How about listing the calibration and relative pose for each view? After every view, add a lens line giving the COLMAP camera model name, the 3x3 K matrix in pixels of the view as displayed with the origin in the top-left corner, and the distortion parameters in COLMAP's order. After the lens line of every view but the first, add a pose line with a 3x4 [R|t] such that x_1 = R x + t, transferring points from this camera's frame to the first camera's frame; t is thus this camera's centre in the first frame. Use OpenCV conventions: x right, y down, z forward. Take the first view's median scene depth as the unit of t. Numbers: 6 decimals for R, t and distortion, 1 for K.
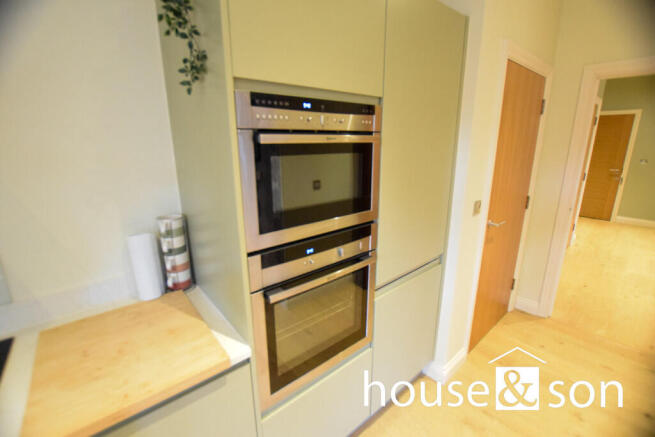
lens RADIAL K [[295.4, 0, 327.0], [0, 295.4, 220.8], [0, 0, 1]] dist [-0.033106, 0.004275]
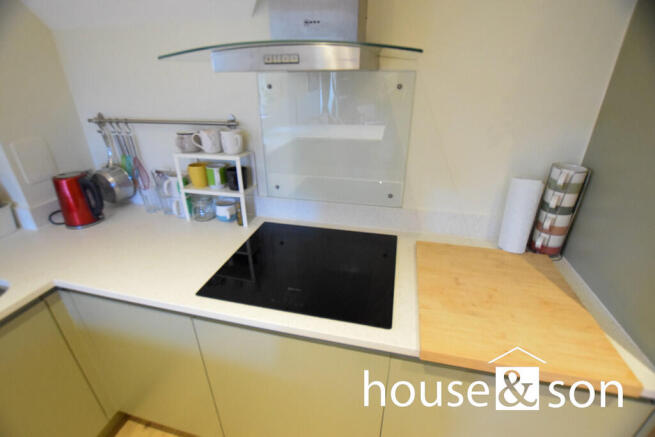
lens RADIAL K [[295.4, 0, 327.5], [0, 295.4, 215.1], [0, 0, 1]] dist [-0.033106, 0.004275]
pose [[0.588253, 0.340129, -0.733670, -0.318028], [-0.215842, 0.940372, 0.262895, 0.047728], [0.779340, 0.003708, 0.626590, -0.017277]]
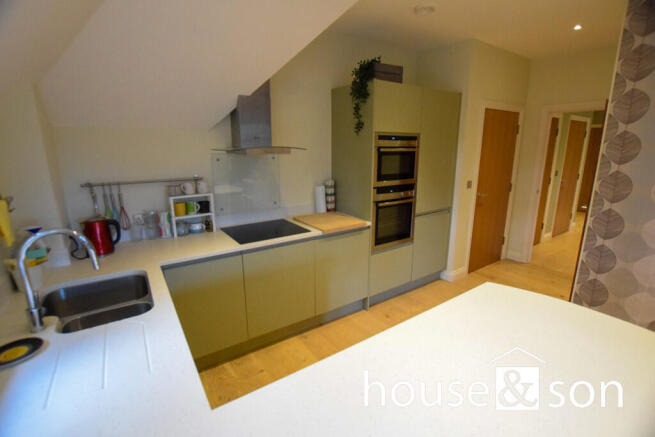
lens RADIAL K [[295.4, 0, 329.3], [0, 295.4, 215.2], [0, 0, 1]] dist [-0.033106, 0.004275]
pose [[0.994178, 0.026249, -0.104502, -0.291048], [-0.030185, 0.998886, -0.036262, 0.382714], [0.103434, 0.039205, 0.993863, -1.500659]]
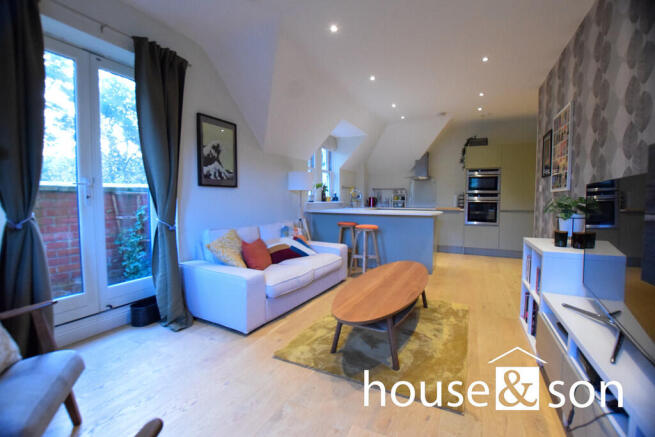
lens RADIAL K [[295.4, 0, 333.6], [0, 295.4, 219.7], [0, 0, 1]] dist [-0.033106, 0.004275]
pose [[0.414400, 0.070241, -0.907380, 3.340900], [-0.242977, 0.969367, -0.035928, 1.217870], [0.877060, 0.235361, 0.418773, -3.117275]]
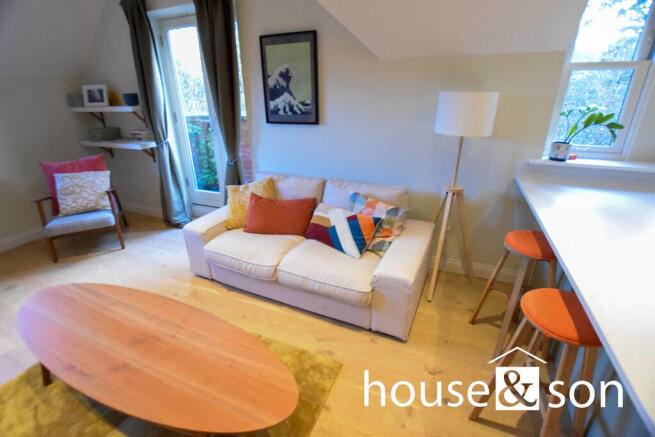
lens RADIAL K [[295.4, 0, 326.8], [0, 295.4, 216.0], [0, 0, 1]] dist [-0.033106, 0.004275]
pose [[-0.888050, 0.198346, -0.414761, 1.310925], [-0.100632, 0.796412, 0.596323, 0.279654], [0.448599, 0.571302, -0.687294, -0.916995]]
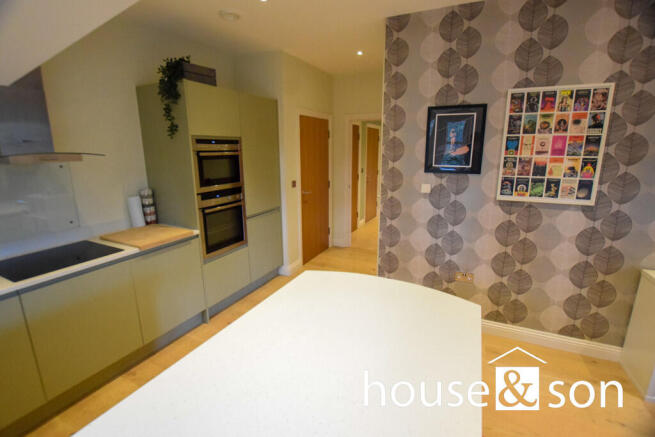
lens RADIAL K [[295.4, 0, 322.3], [0, 295.4, 215.8], [0, 0, 1]] dist [-0.033106, 0.004275]
pose [[0.921104, -0.085172, 0.379886, -0.183410], [0.102580, 0.994391, -0.025778, 0.386094], [-0.375560, 0.062713, 0.924674, -1.531113]]
